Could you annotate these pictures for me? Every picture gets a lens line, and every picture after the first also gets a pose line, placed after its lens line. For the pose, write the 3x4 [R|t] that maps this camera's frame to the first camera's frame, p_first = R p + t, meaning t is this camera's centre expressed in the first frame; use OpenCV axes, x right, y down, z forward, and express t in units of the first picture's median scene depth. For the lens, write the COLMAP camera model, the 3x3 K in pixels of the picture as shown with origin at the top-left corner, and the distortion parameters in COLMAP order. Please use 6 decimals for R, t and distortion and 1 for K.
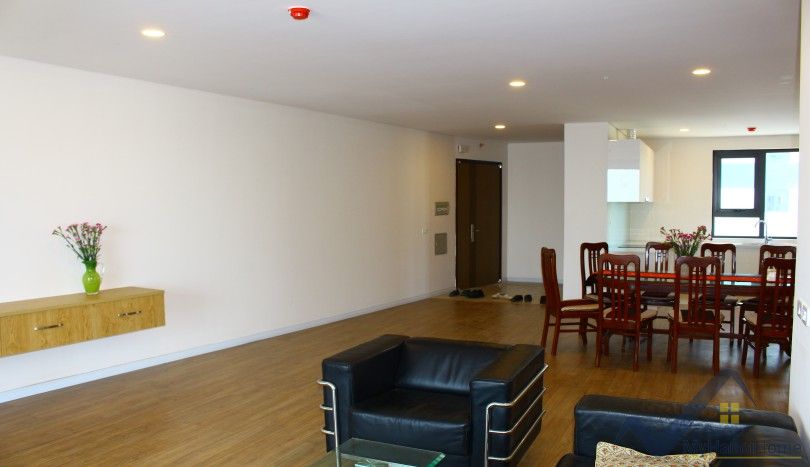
lens RADIAL K [[663.7, 0, 419.5], [0, 663.7, 234.5], [0, 0, 1]] dist [-0.109234, 0.009408]
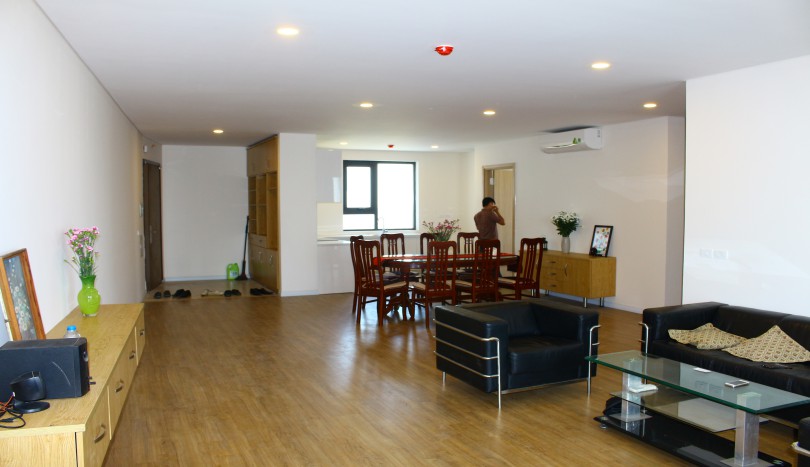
lens RADIAL K [[663.7, 0, 419.5], [0, 663.7, 234.5], [0, 0, 1]] dist [-0.109234, 0.009408]
pose [[0.655584, -0.037106, 0.754210, -0.446479], [0.038185, 0.999143, 0.015965, -0.004119], [-0.754156, 0.018333, 0.656439, 0.080851]]
